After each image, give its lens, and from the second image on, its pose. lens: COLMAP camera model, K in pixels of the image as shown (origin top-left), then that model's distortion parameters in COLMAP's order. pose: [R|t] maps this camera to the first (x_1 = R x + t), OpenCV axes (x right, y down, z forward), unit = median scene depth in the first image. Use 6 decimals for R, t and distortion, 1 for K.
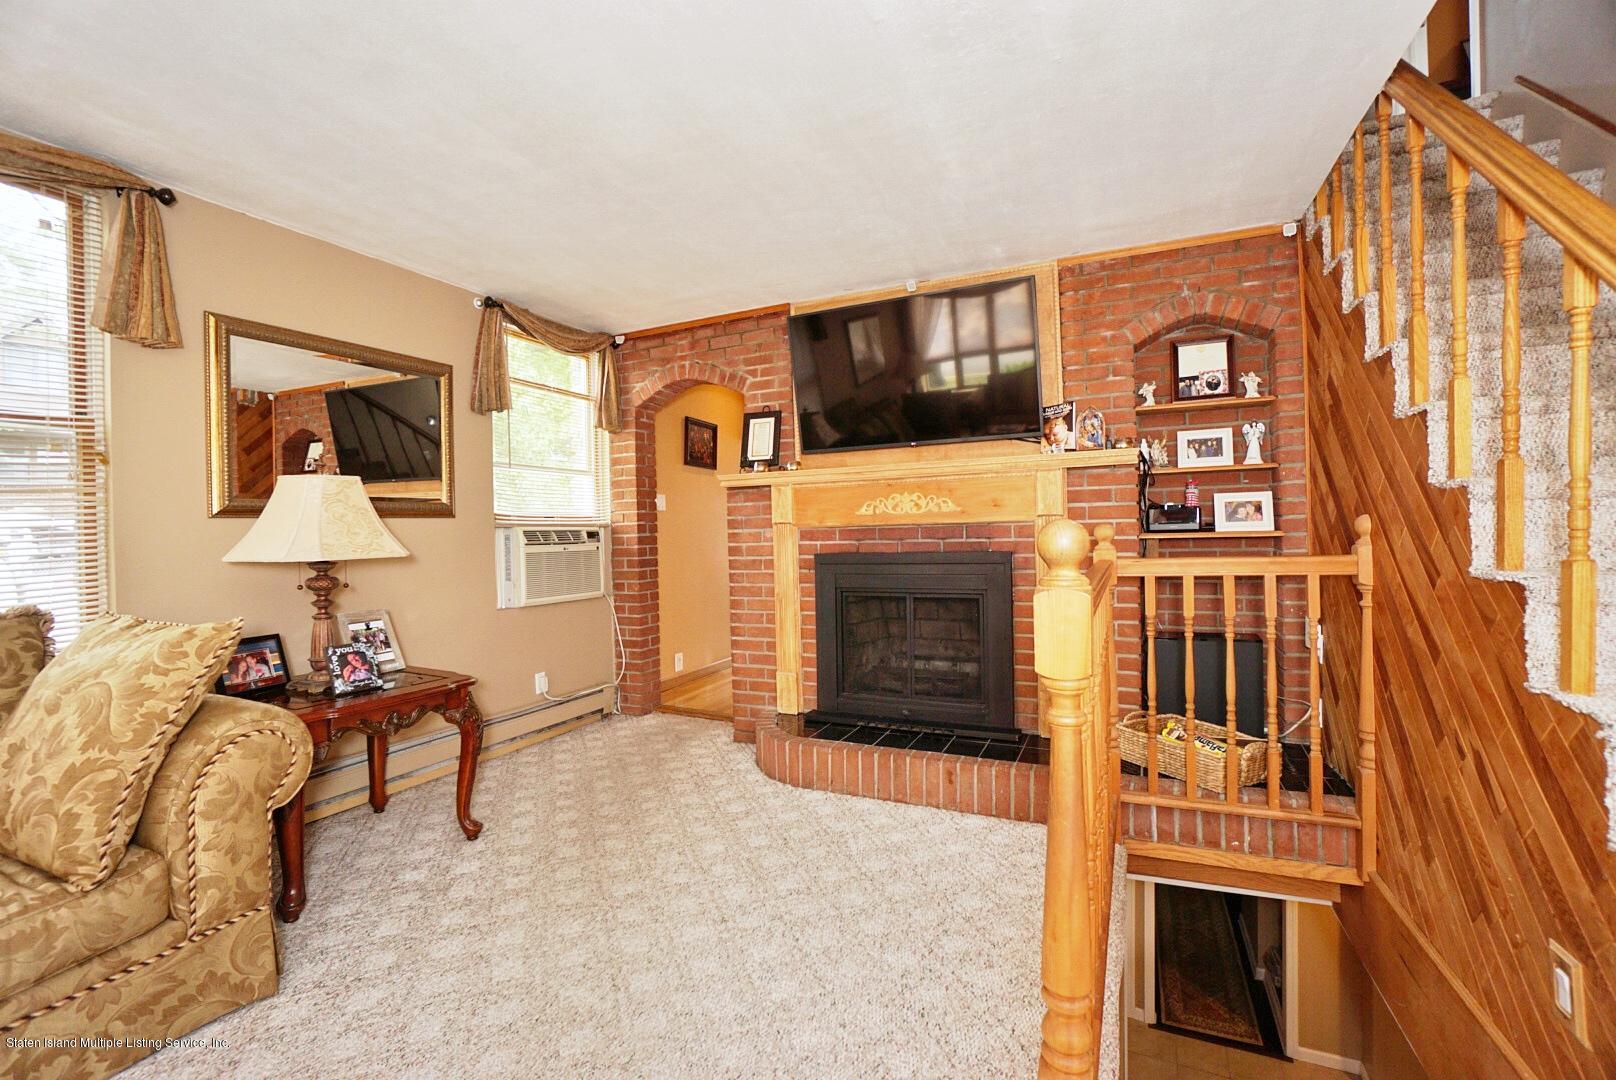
lens RADIAL K [[709.8, 0, 801.6], [0, 709.8, 531.3], [0, 0, 1]] dist [-0.061249, 0.022157]
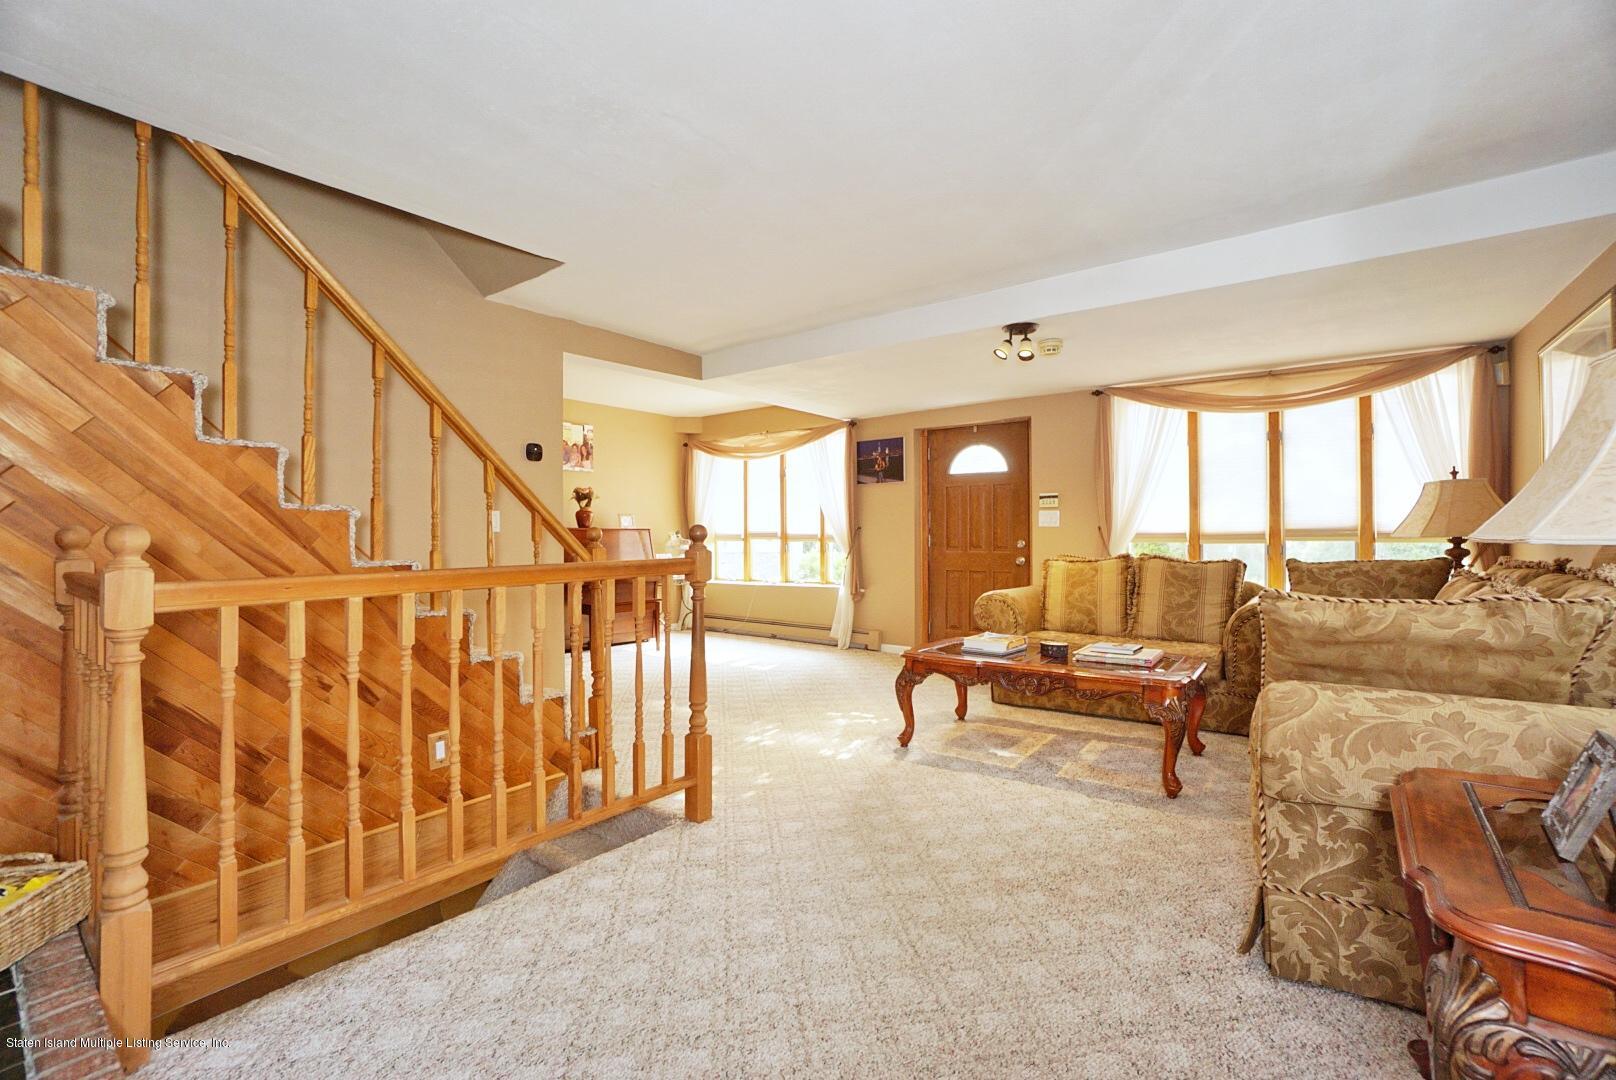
lens RADIAL K [[709.8, 0, 801.6], [0, 709.8, 531.3], [0, 0, 1]] dist [-0.061249, 0.022157]
pose [[-0.974622, 0.033403, 0.221351, -0.178339], [0.032415, 0.999442, -0.008093, 0.013727], [-0.221498, -0.000712, -0.975161, 1.022599]]
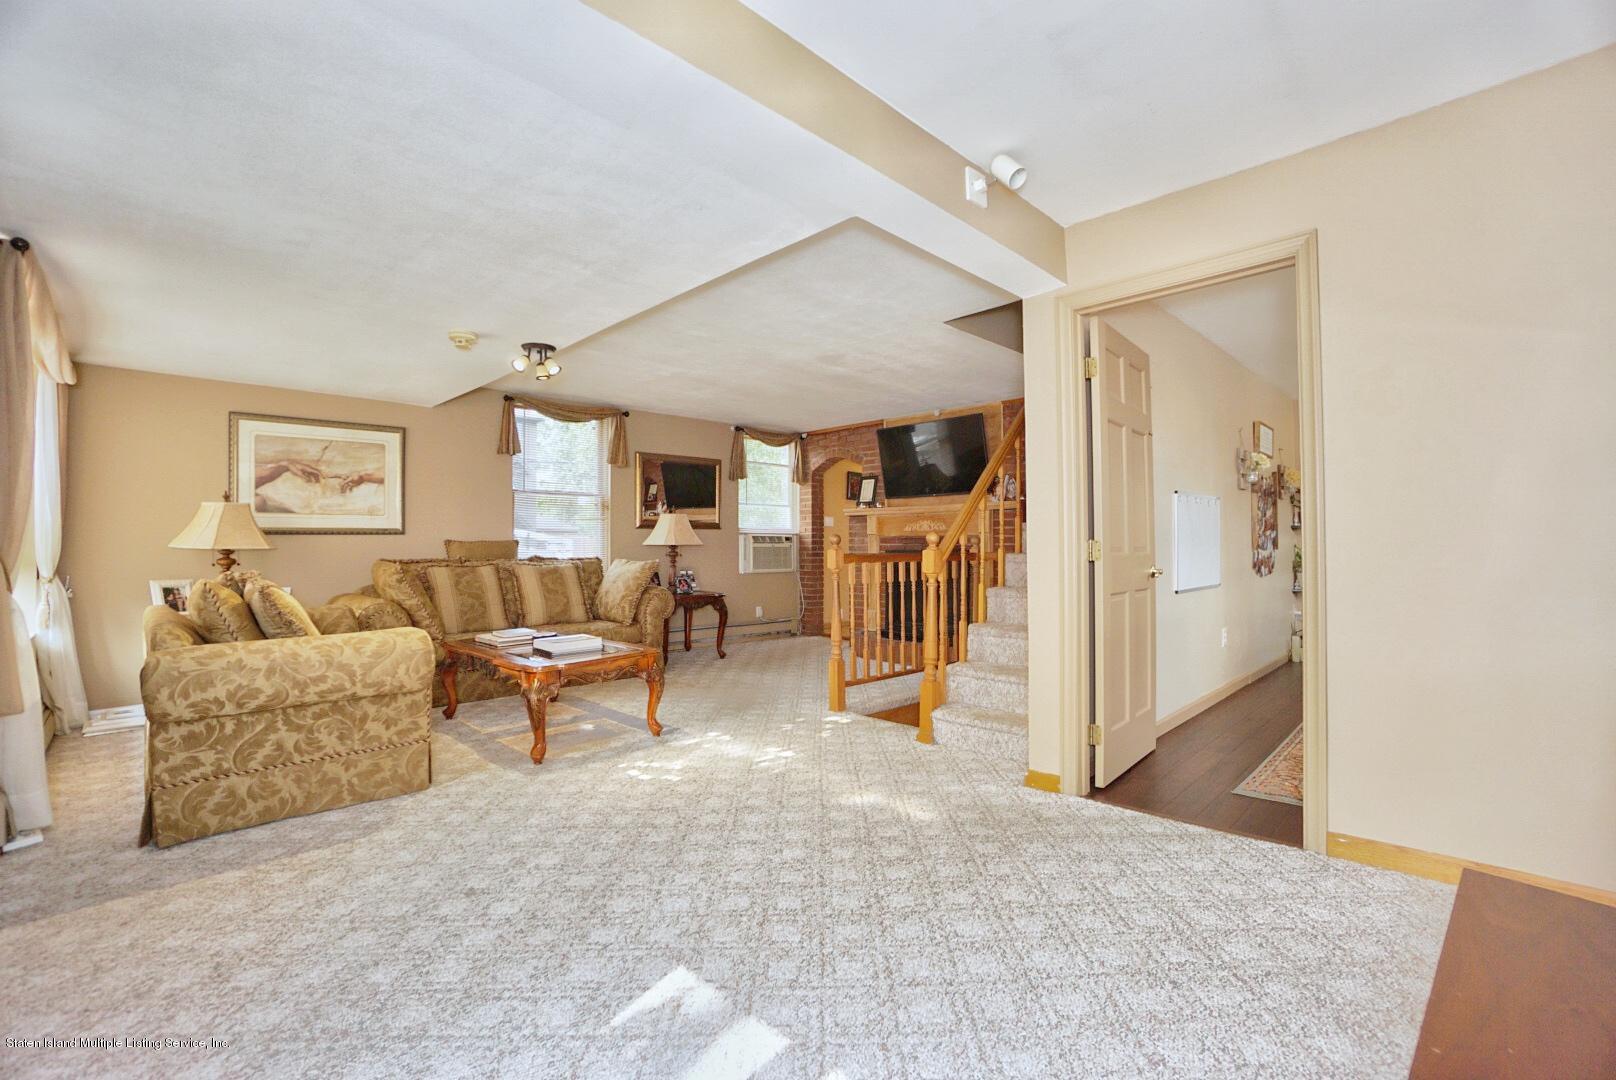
lens RADIAL K [[709.8, 0, 801.6], [0, 709.8, 531.3], [0, 0, 1]] dist [-0.061249, 0.022157]
pose [[0.934219, 0.014609, -0.356401, 0.516296], [-0.019740, 0.999747, -0.010765, 0.005352], [0.356154, 0.017093, 0.934271, -0.956175]]
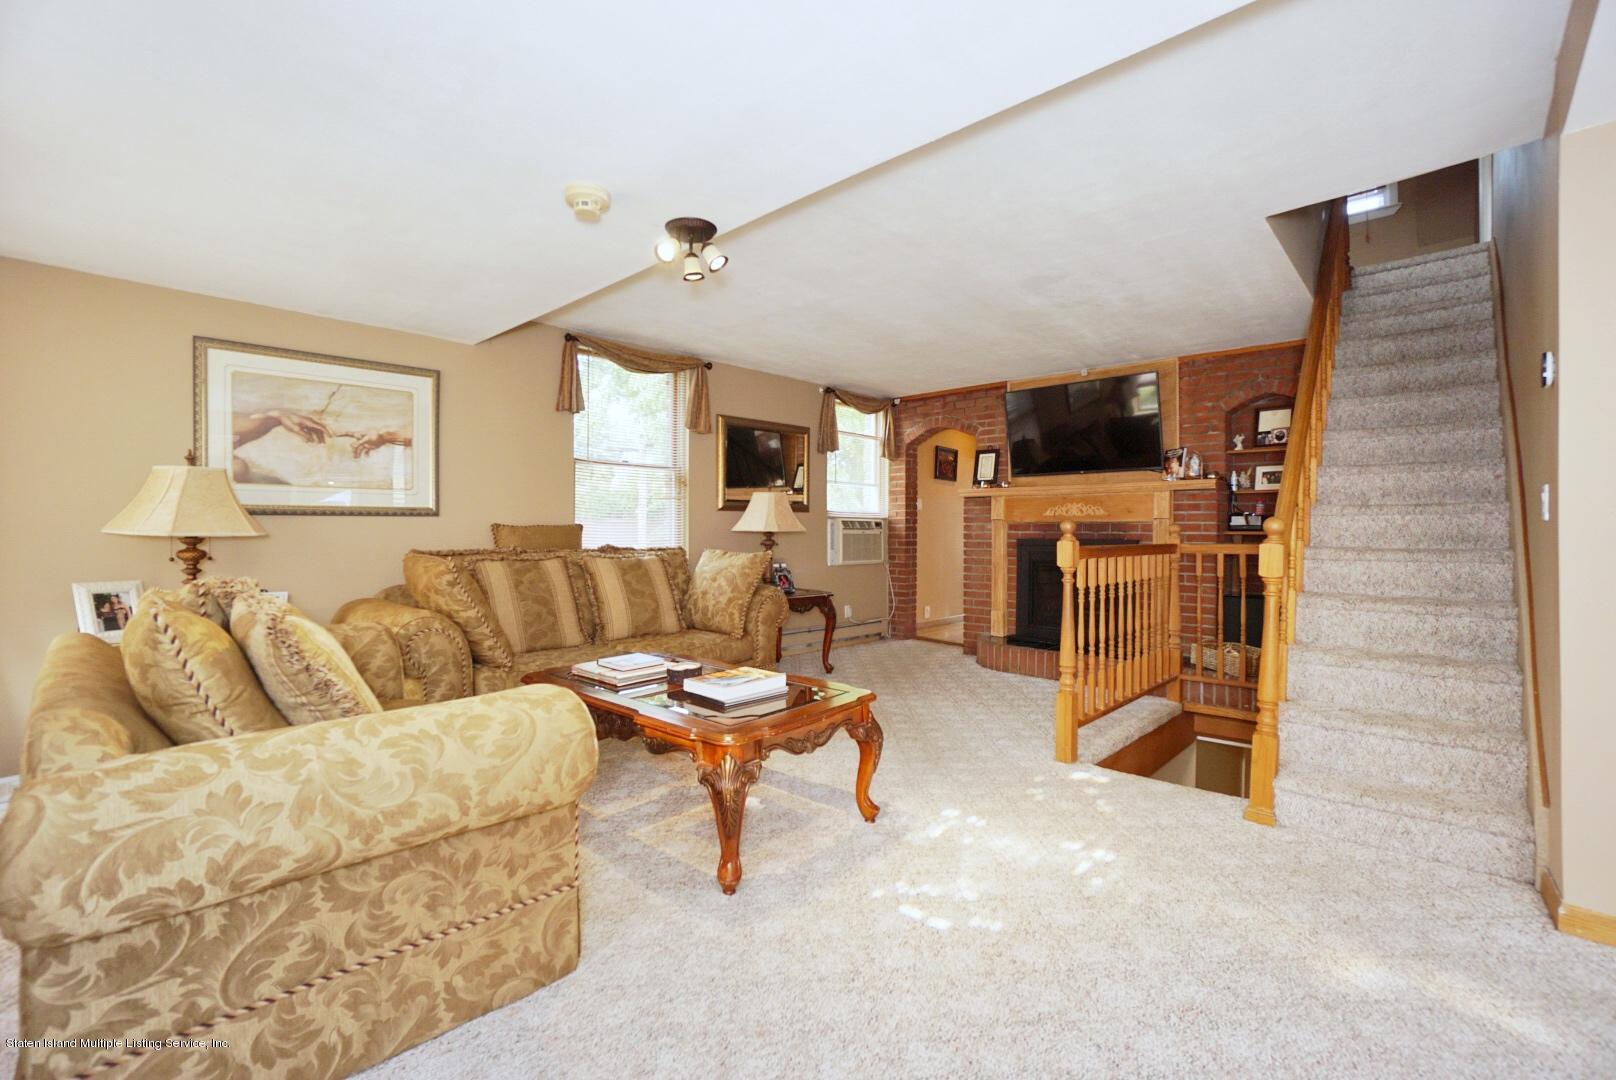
lens RADIAL K [[709.8, 0, 801.6], [0, 709.8, 531.3], [0, 0, 1]] dist [-0.061249, 0.022157]
pose [[0.946274, 0.028113, -0.322141, 0.073516], [-0.026203, 0.999604, 0.010263, 0.010666], [0.322302, -0.001271, 0.946636, -0.715508]]
